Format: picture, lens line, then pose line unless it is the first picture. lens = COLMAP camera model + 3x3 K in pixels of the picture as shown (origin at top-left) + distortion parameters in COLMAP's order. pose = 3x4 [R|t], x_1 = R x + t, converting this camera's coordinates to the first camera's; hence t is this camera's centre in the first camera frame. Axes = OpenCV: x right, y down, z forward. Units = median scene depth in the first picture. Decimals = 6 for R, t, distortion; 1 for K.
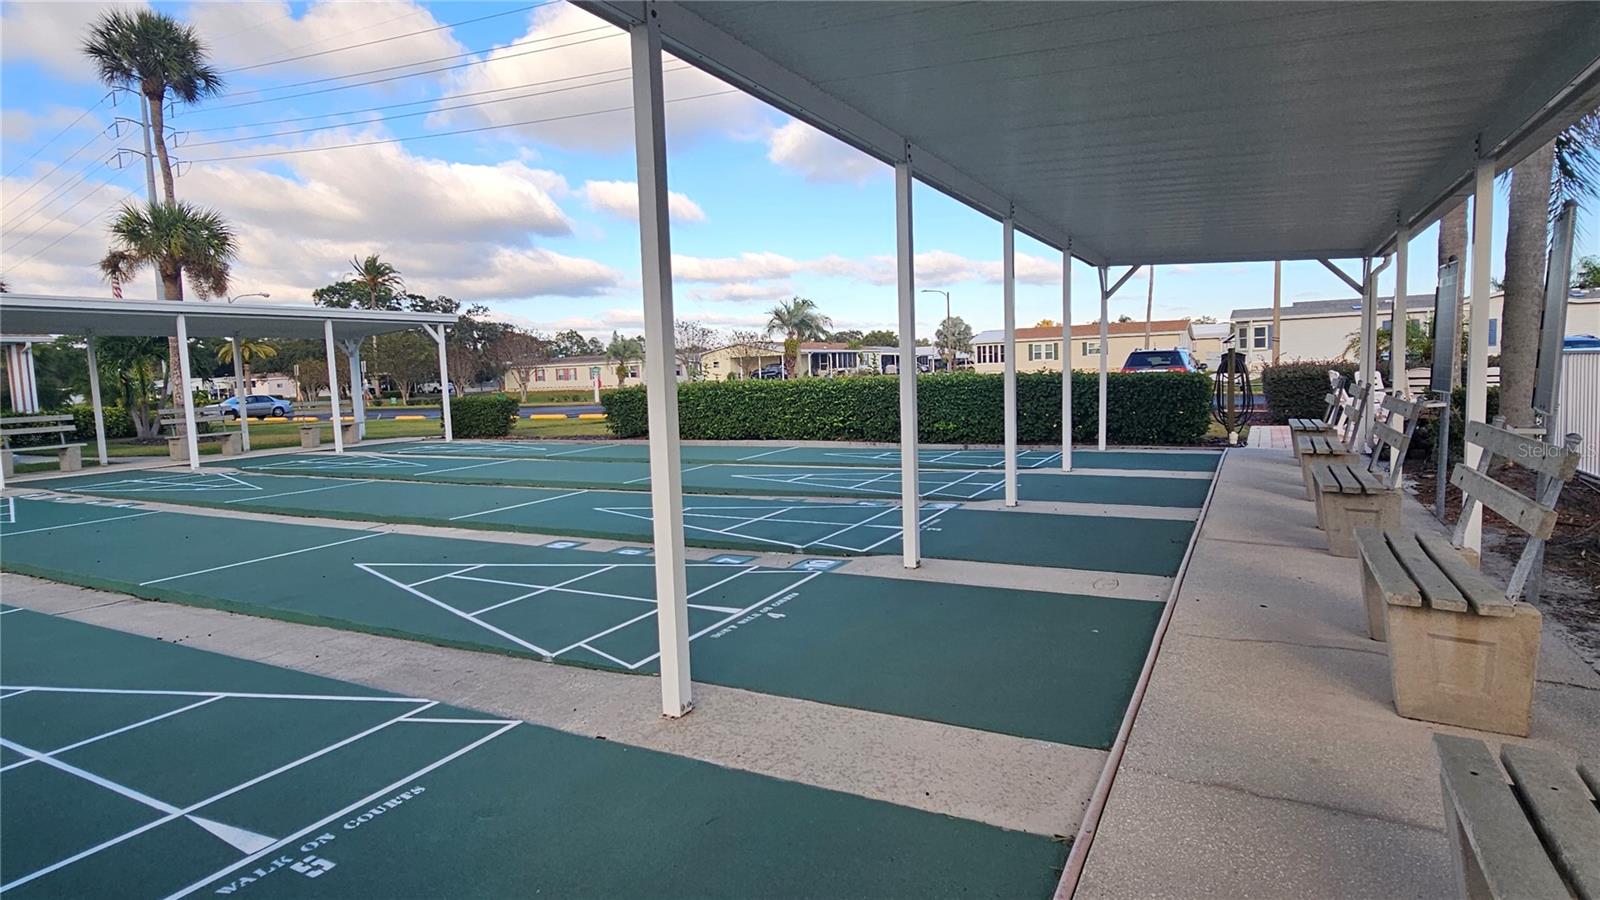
lens RADIAL K [[840.3, 0, 792.0], [0, 840.3, 444.6], [0, 0, 1]] dist [0.007667, 0.000129]
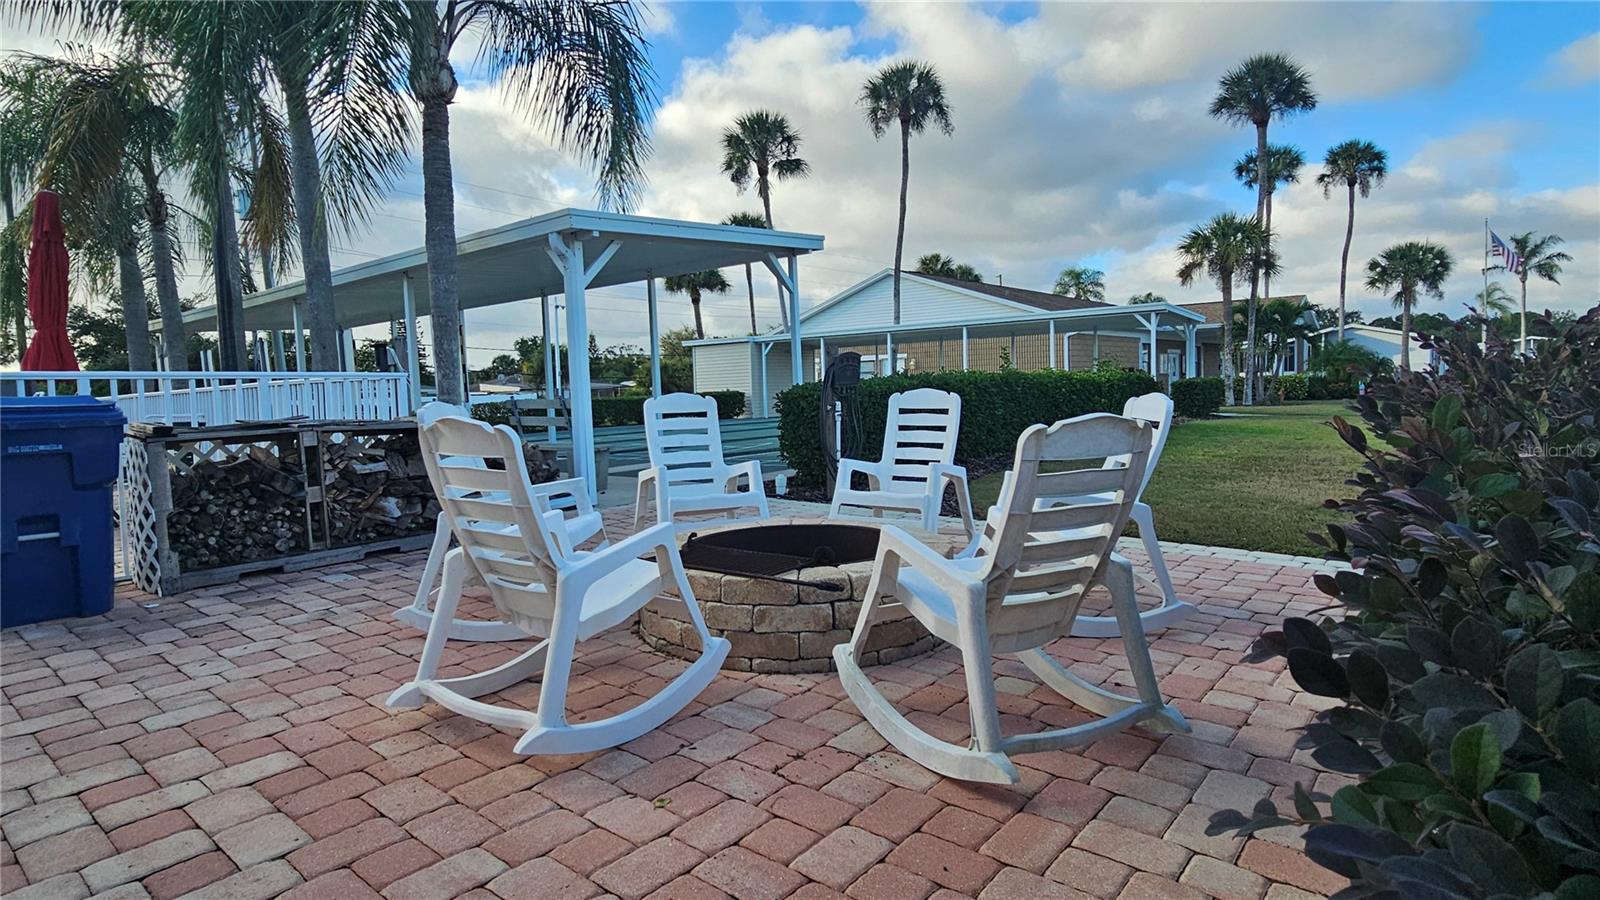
lens RADIAL K [[840.3, 0, 792.0], [0, 840.3, 444.6], [0, 0, 1]] dist [0.007667, 0.000129]
pose [[-0.195071, 0.108245, -0.974798, 0.817031], [-0.043252, 0.991975, 0.118808, -0.081820], [0.979835, 0.065338, -0.188824, 0.749334]]
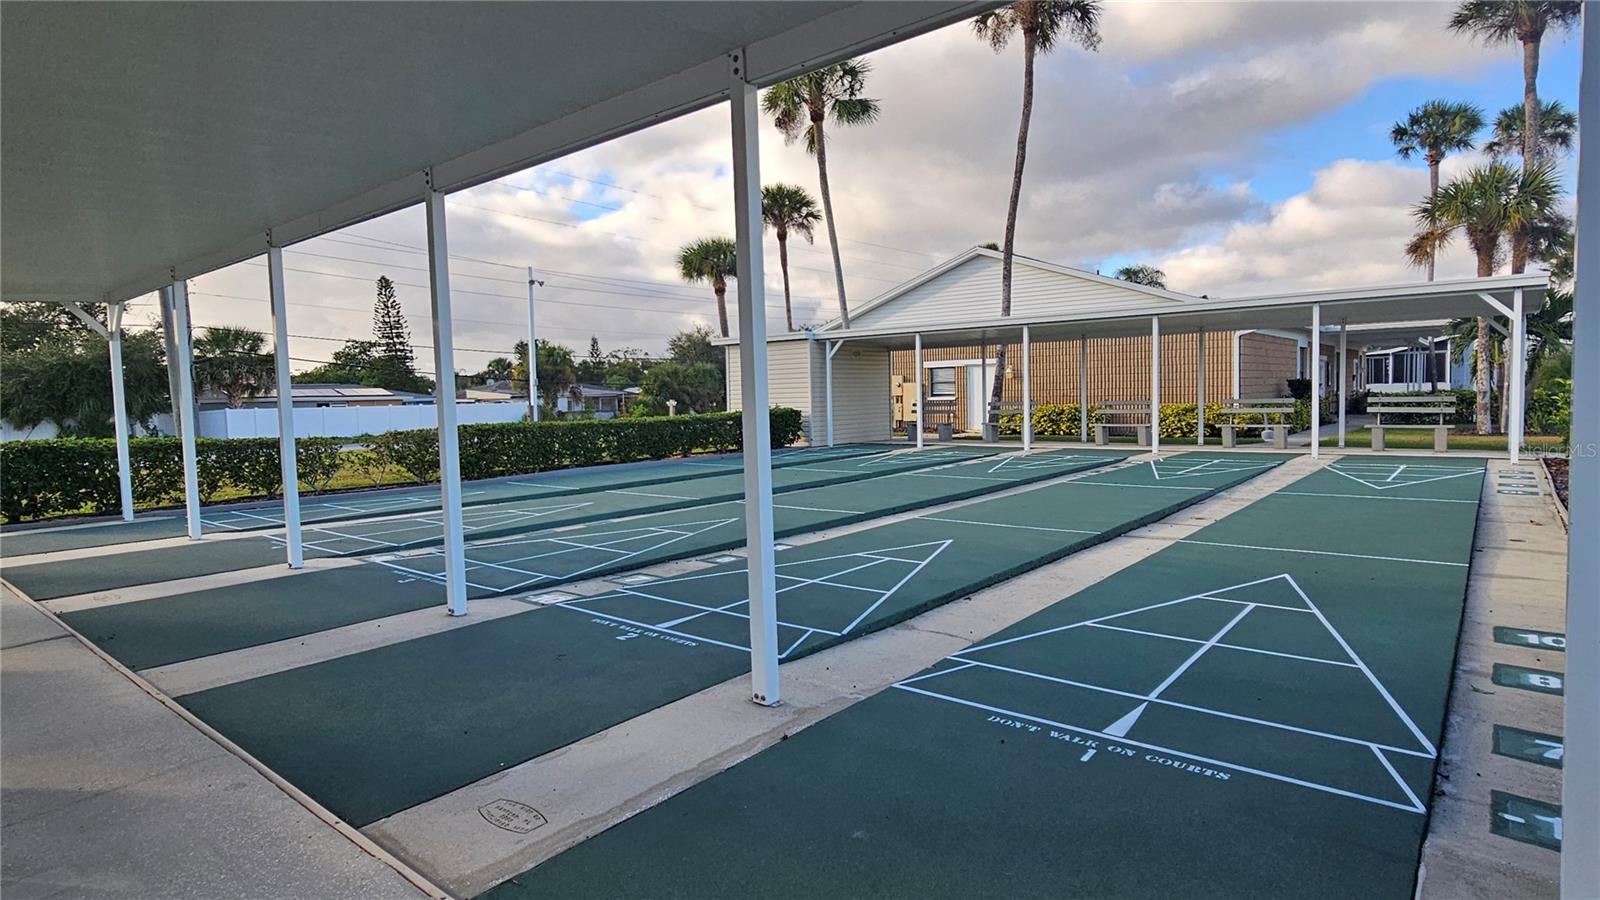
lens RADIAL K [[840.3, 0, 792.0], [0, 840.3, 444.6], [0, 0, 1]] dist [0.007667, 0.000129]
pose [[-0.199097, 0.099607, -0.974905, 0.385170], [-0.050924, 0.992425, 0.111797, -0.067058], [0.978656, 0.071904, -0.192517, 0.564760]]
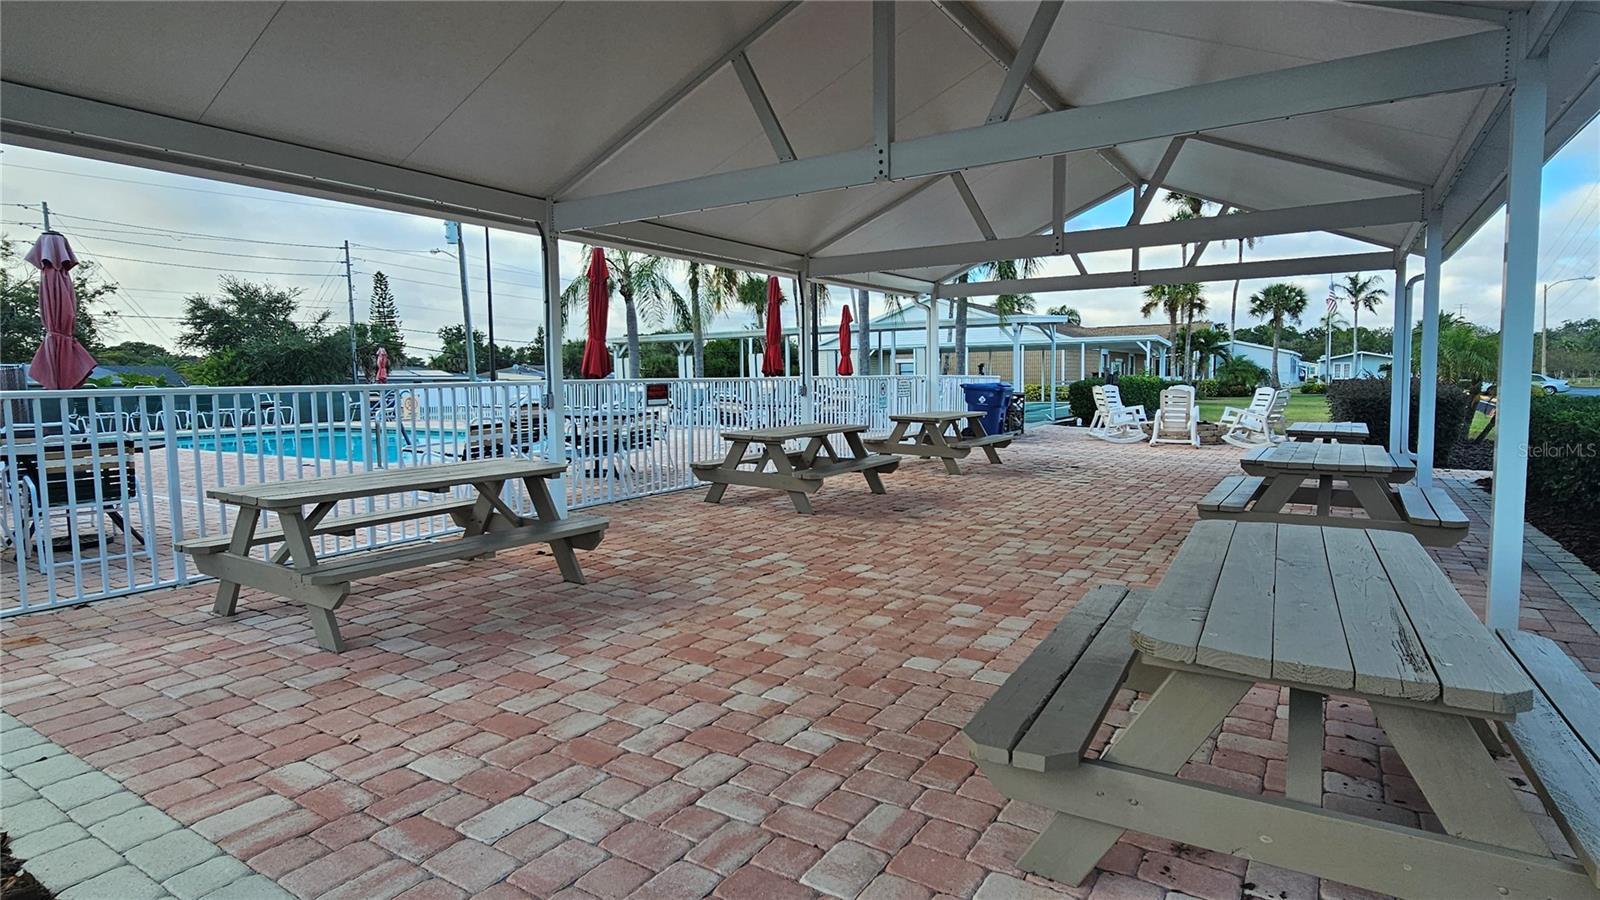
lens RADIAL K [[840.3, 0, 792.0], [0, 840.3, 444.6], [0, 0, 1]] dist [0.007667, 0.000129]
pose [[-0.072585, 0.113970, -0.990829, 1.526683], [-0.067844, 0.990584, 0.118912, -0.084727], [0.995052, 0.075853, -0.064170, 0.350438]]
